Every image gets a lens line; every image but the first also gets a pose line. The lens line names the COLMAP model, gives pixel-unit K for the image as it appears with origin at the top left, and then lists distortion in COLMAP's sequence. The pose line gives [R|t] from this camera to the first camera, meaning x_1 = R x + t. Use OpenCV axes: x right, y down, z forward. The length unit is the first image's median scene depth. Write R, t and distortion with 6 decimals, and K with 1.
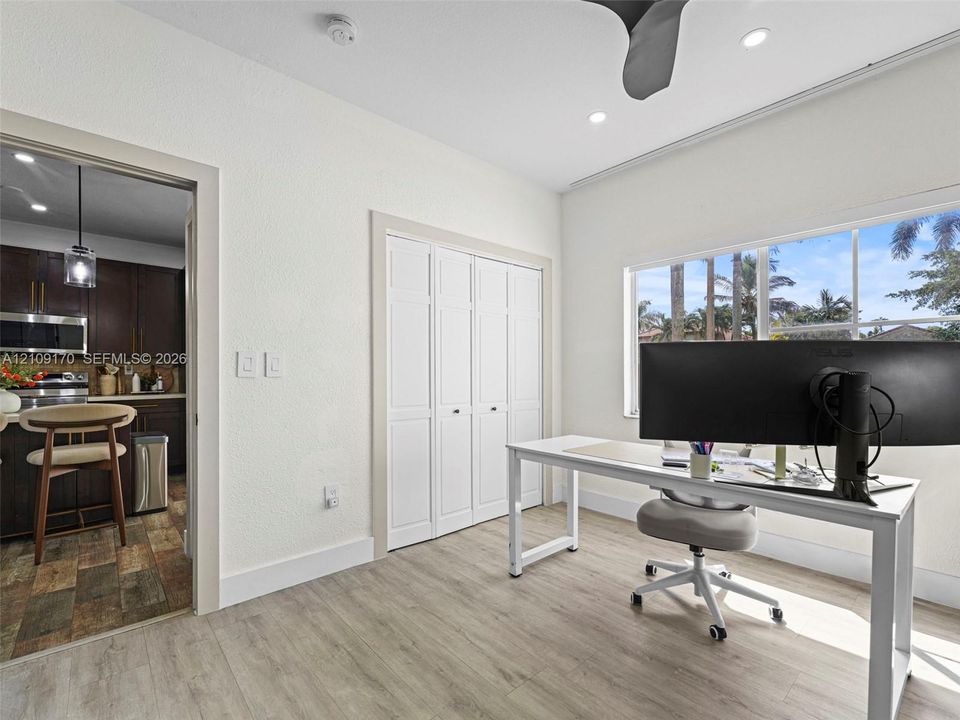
lens RADIAL K [[439.8, 0, 480.6], [0, 439.8, 377.5], [0, 0, 1]] dist [-0.002890, 0.001201]
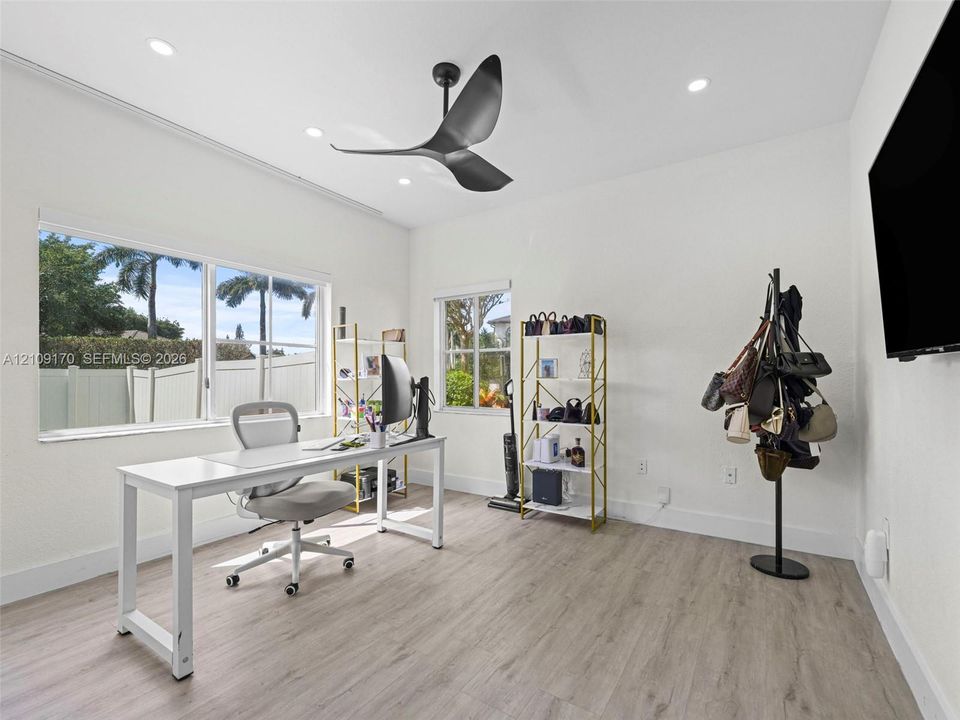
lens RADIAL K [[439.8, 0, 477.6], [0, 439.8, 369.6], [0, 0, 1]] dist [-0.002890, 0.001201]
pose [[-0.258135, 0.014720, 0.965997, -1.021305], [0.011969, 0.999856, -0.012037, -0.012044], [-0.966035, 0.008455, -0.258274, 1.071948]]
